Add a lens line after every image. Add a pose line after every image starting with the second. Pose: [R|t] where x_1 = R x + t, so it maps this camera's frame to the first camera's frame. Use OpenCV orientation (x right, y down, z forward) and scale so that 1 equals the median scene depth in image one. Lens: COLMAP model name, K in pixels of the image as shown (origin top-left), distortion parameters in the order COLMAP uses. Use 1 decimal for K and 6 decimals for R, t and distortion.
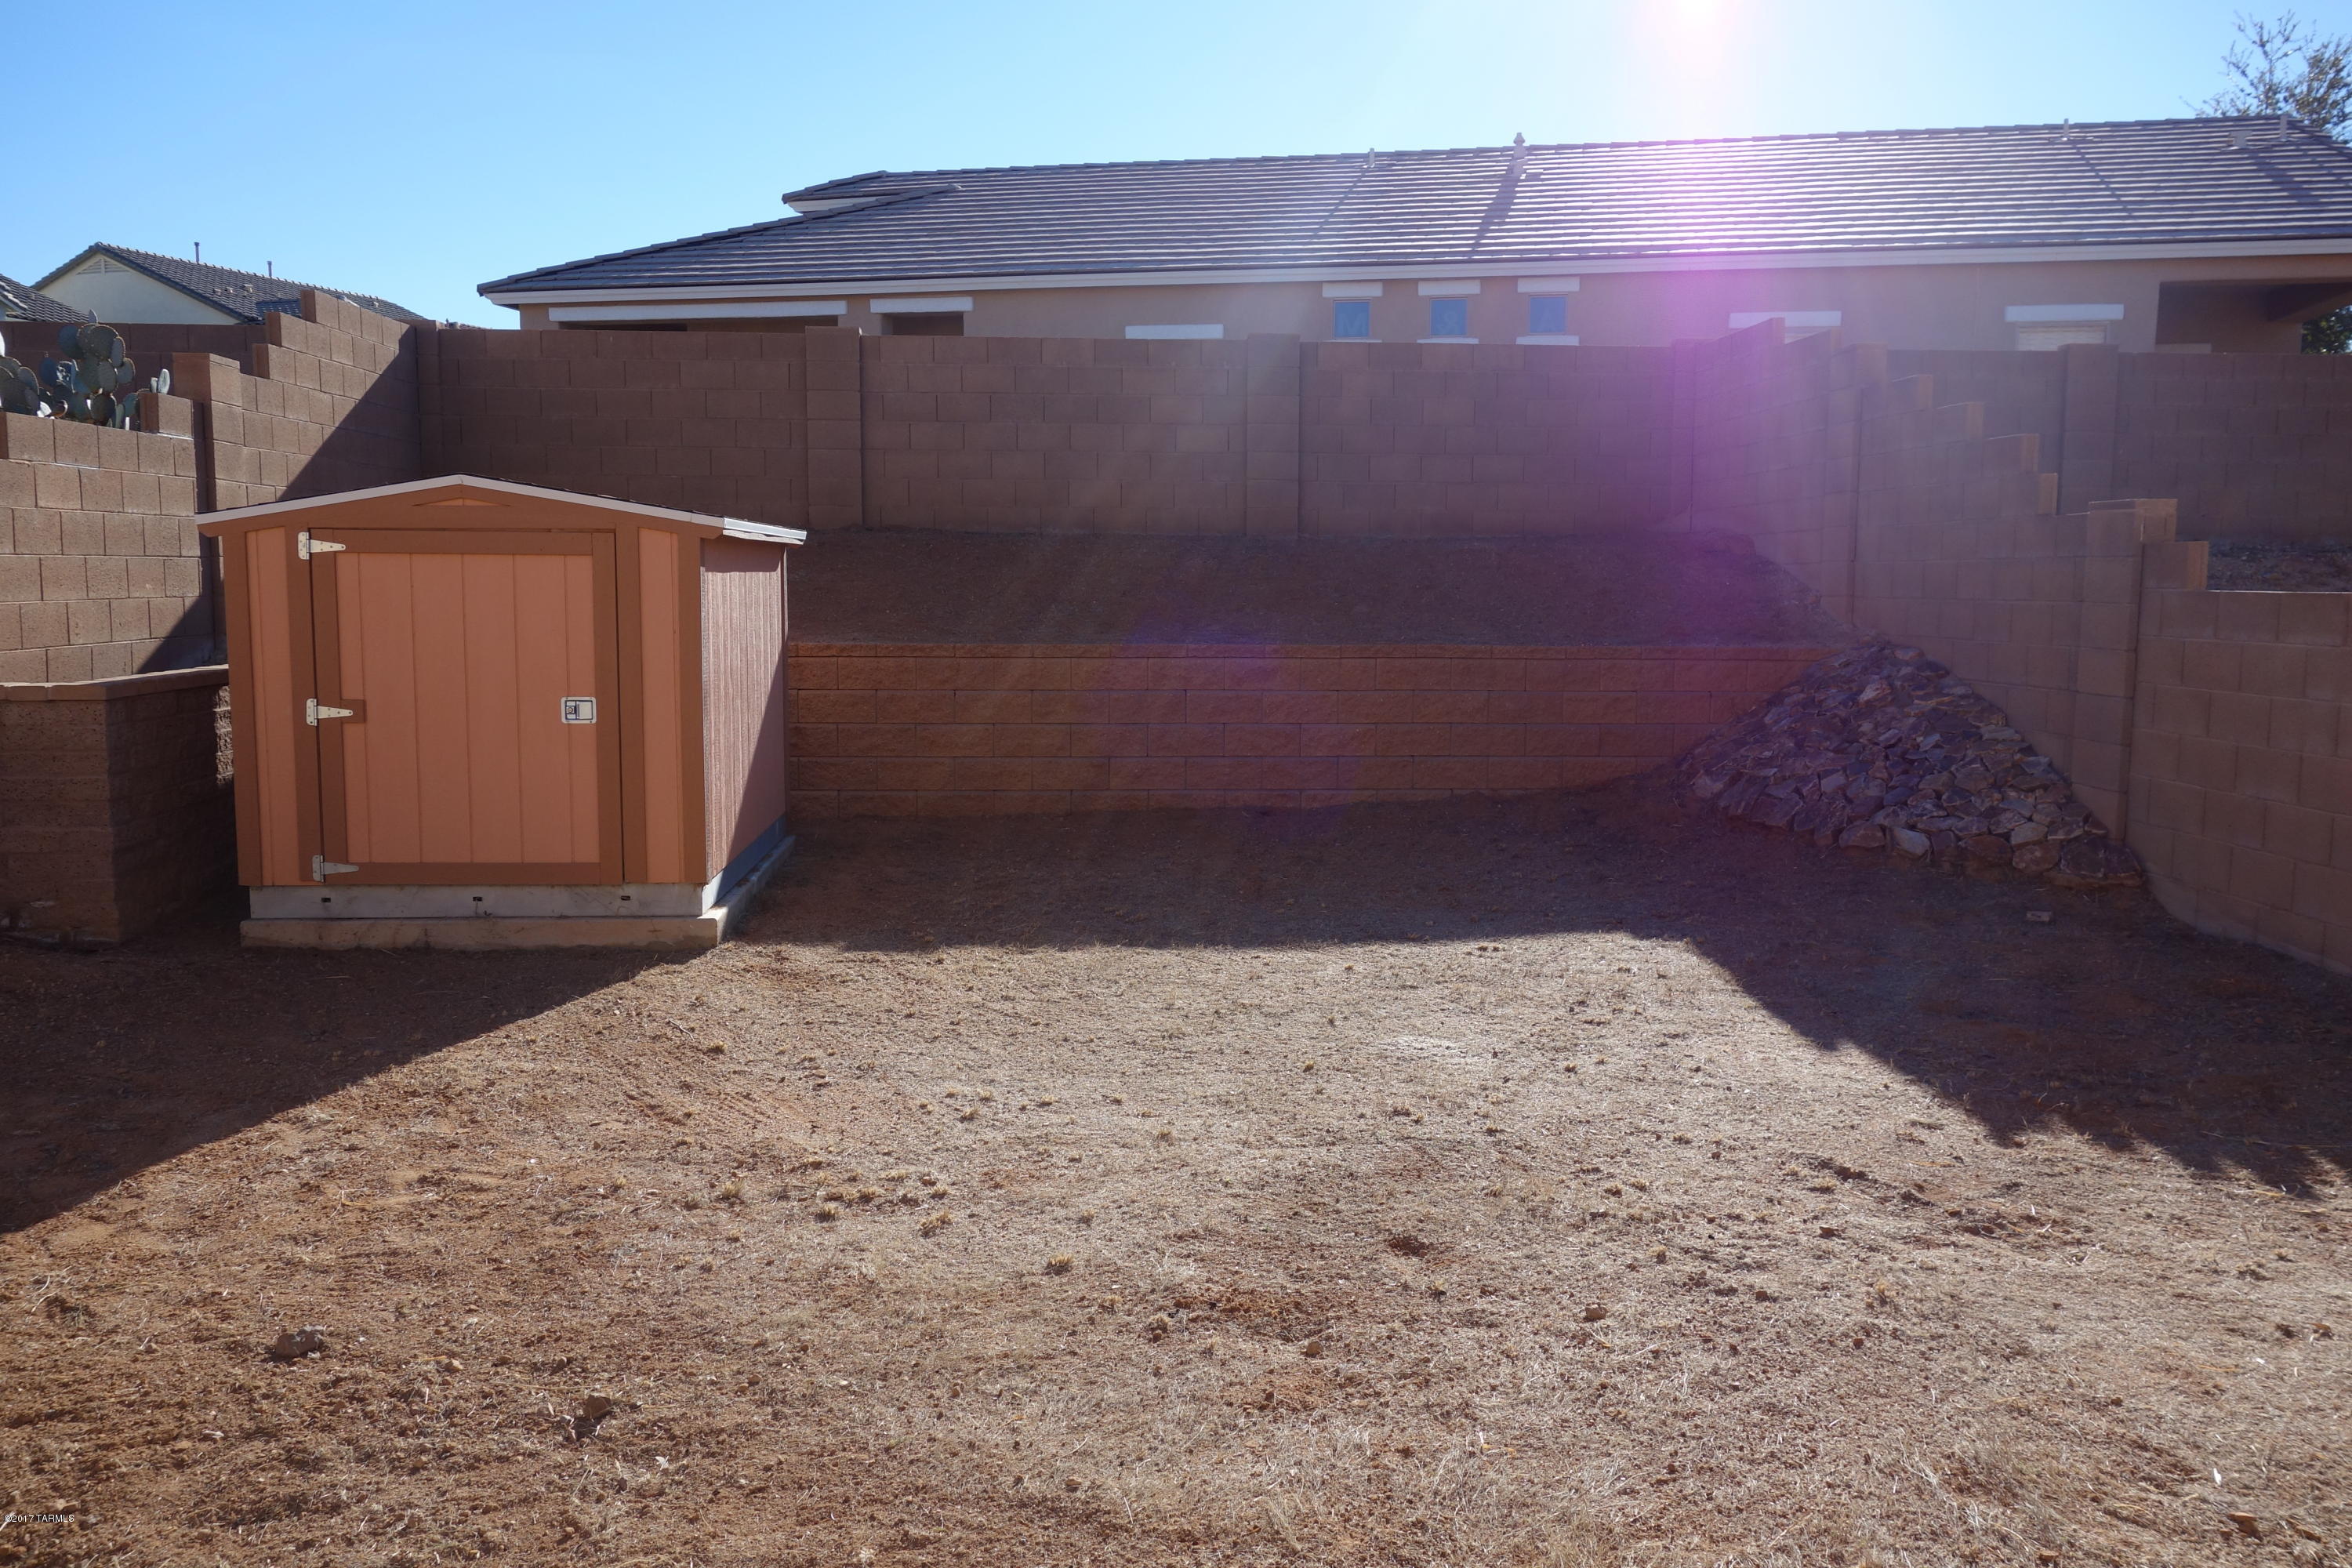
lens RADIAL K [[1865.2, 0, 1171.7], [0, 1865.2, 780.1], [0, 0, 1]] dist [0.005389, 0.006662]
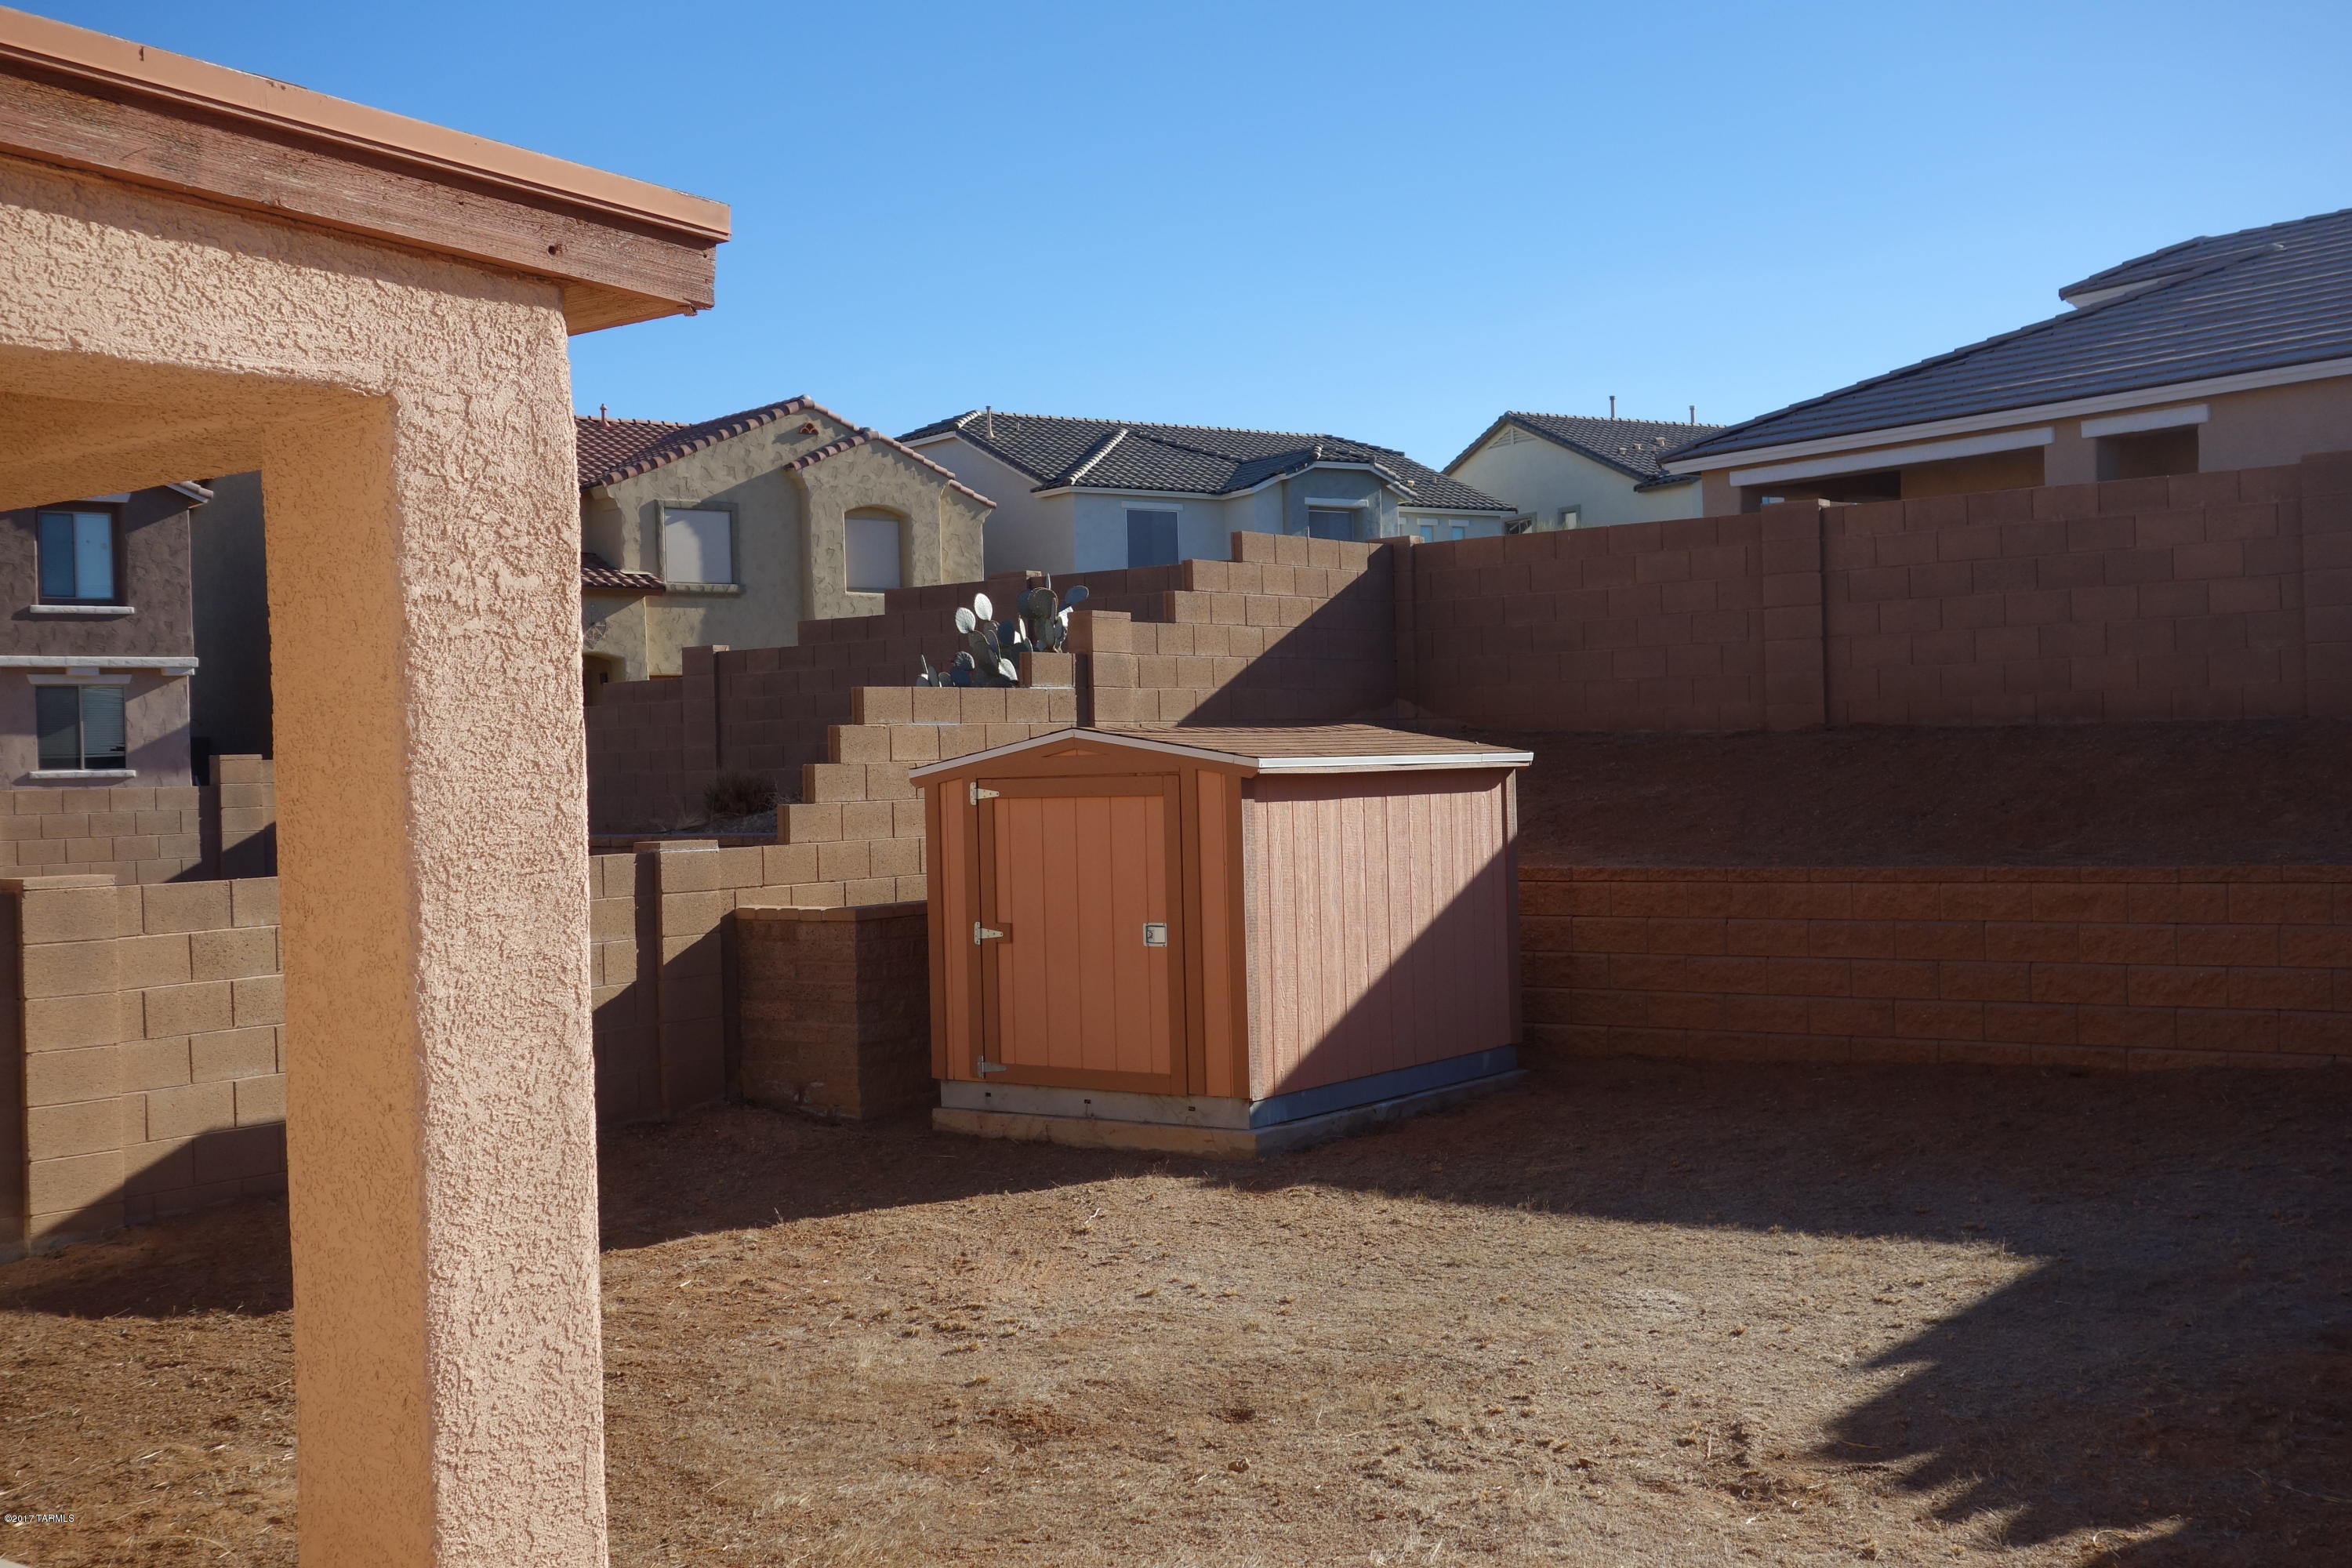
lens RADIAL K [[2537.6, 0, 1184.4], [0, 2537.6, 790.6], [0, 0, 1]] dist [0.003983, 0.000000]
pose [[0.764943, -0.022622, -0.643700, 0.617389], [-0.037921, 0.996068, -0.080070, -0.002542], [0.642980, 0.085659, 0.761078, -0.131450]]
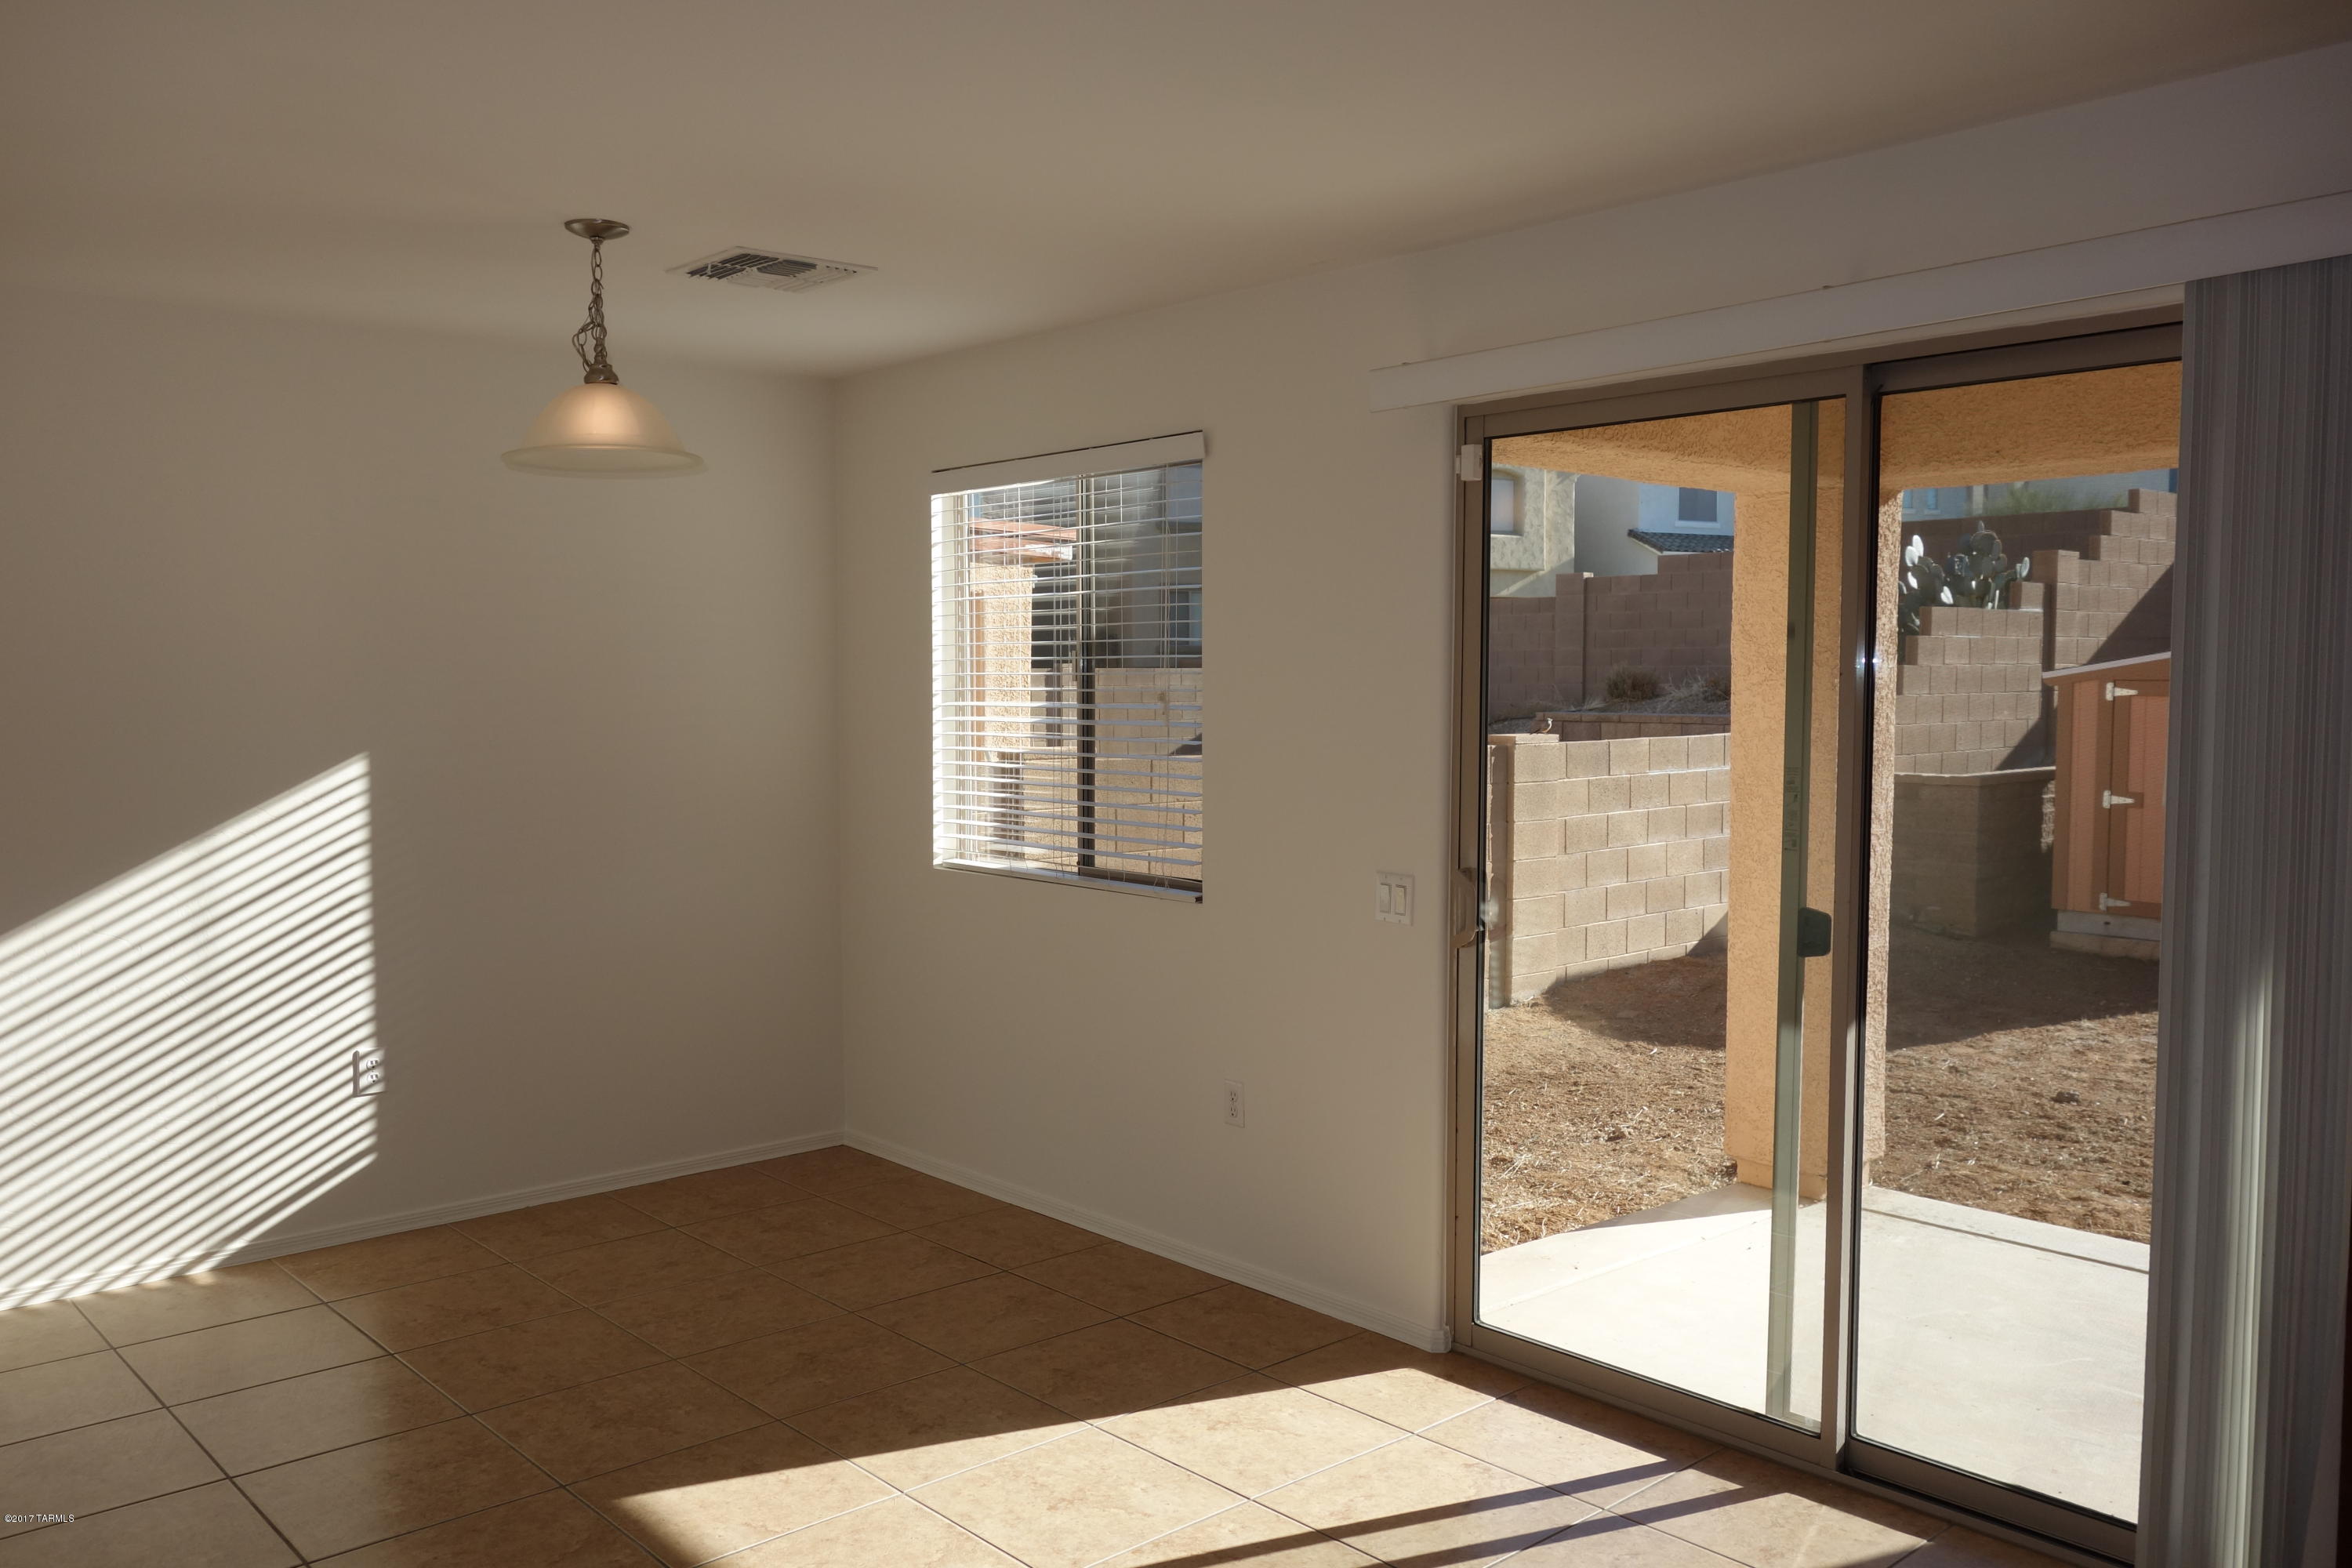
lens RADIAL K [[1865.2, 0, 1161.2], [0, 1865.2, 790.2], [0, 0, 1]] dist [0.005389, 0.006662]
pose [[0.612230, 0.041657, -0.789581, 0.251601], [-0.079662, 0.996780, -0.009181, 0.029288], [0.786656, 0.068520, 0.613577, -0.504794]]
